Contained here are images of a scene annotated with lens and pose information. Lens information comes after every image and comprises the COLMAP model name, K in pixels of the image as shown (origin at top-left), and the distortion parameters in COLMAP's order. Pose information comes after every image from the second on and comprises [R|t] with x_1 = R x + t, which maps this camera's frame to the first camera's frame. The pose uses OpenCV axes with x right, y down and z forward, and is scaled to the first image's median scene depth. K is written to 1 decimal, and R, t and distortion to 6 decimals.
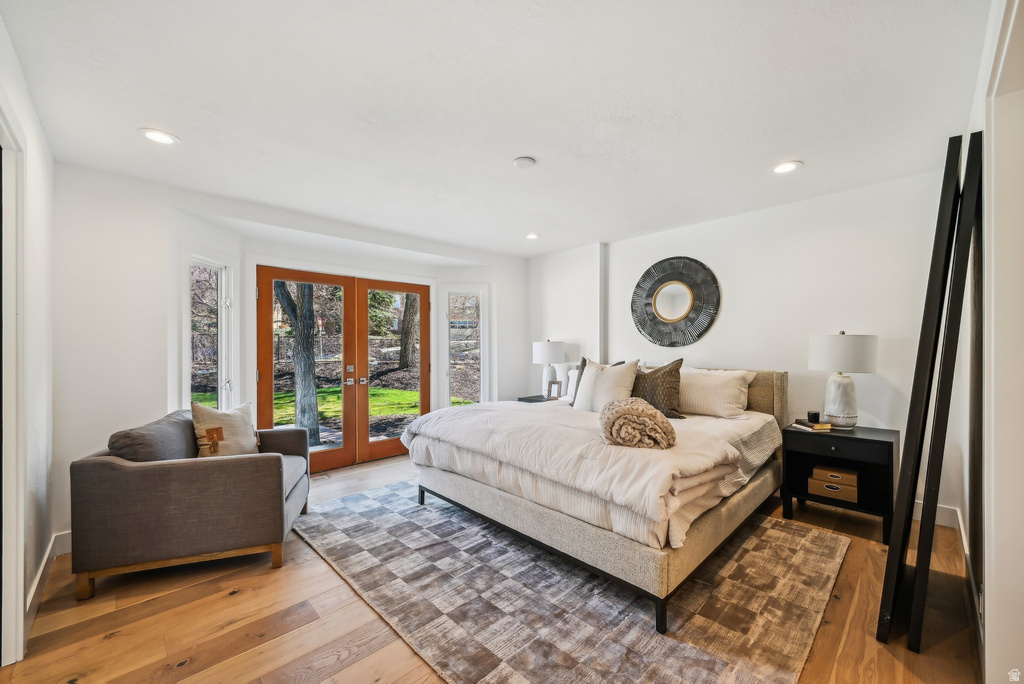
lens RADIAL K [[406.1, 0, 505.2], [0, 406.1, 340.2], [0, 0, 1]] dist [-0.000422, -0.000343]
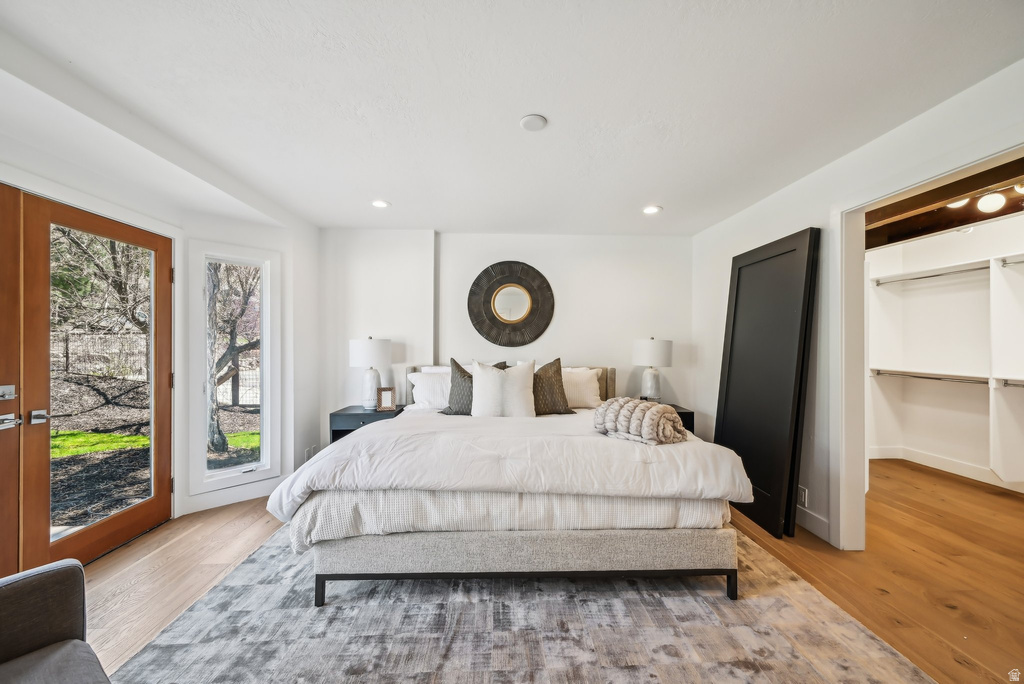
lens RADIAL K [[406.1, 0, 515.4], [0, 406.1, 347.7], [0, 0, 1]] dist [-0.000422, -0.000343]
pose [[0.656410, 0.003553, 0.754396, -0.496164], [-0.020548, 0.999702, 0.013170, 0.006235], [-0.754124, -0.024146, 0.656288, 0.409155]]
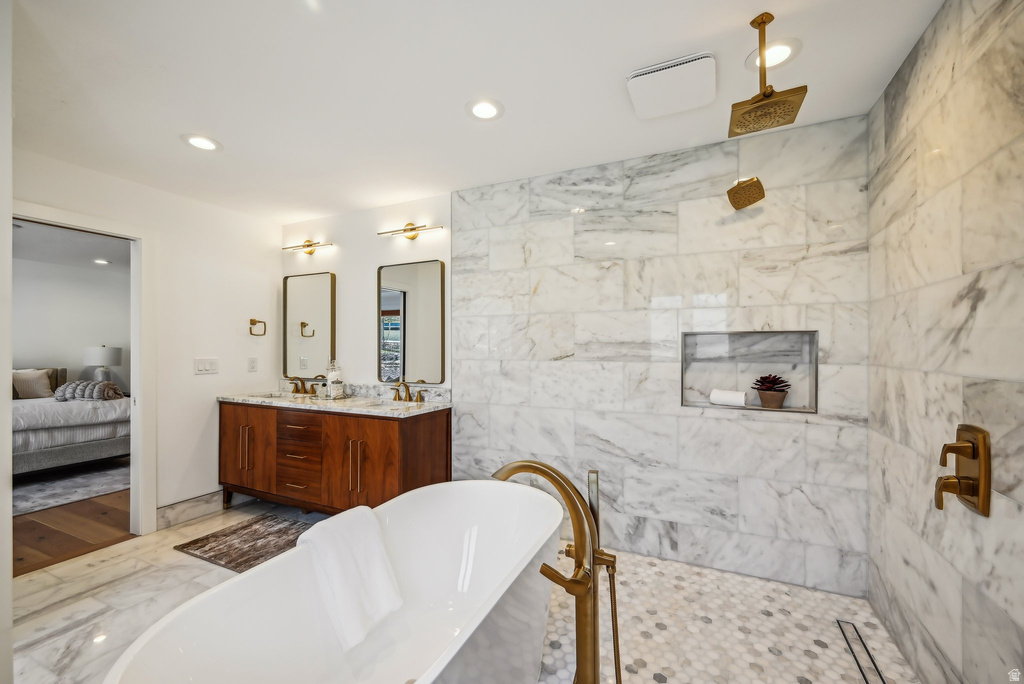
lens RADIAL K [[406.1, 0, 510.5], [0, 406.1, 346.2], [0, 0, 1]] dist [-0.000422, -0.000343]
pose [[-0.375270, 0.011607, 0.926843, -1.630697], [-0.011873, 0.999779, -0.017328, -0.005103], [-0.926840, -0.017508, -0.375049, -0.092165]]
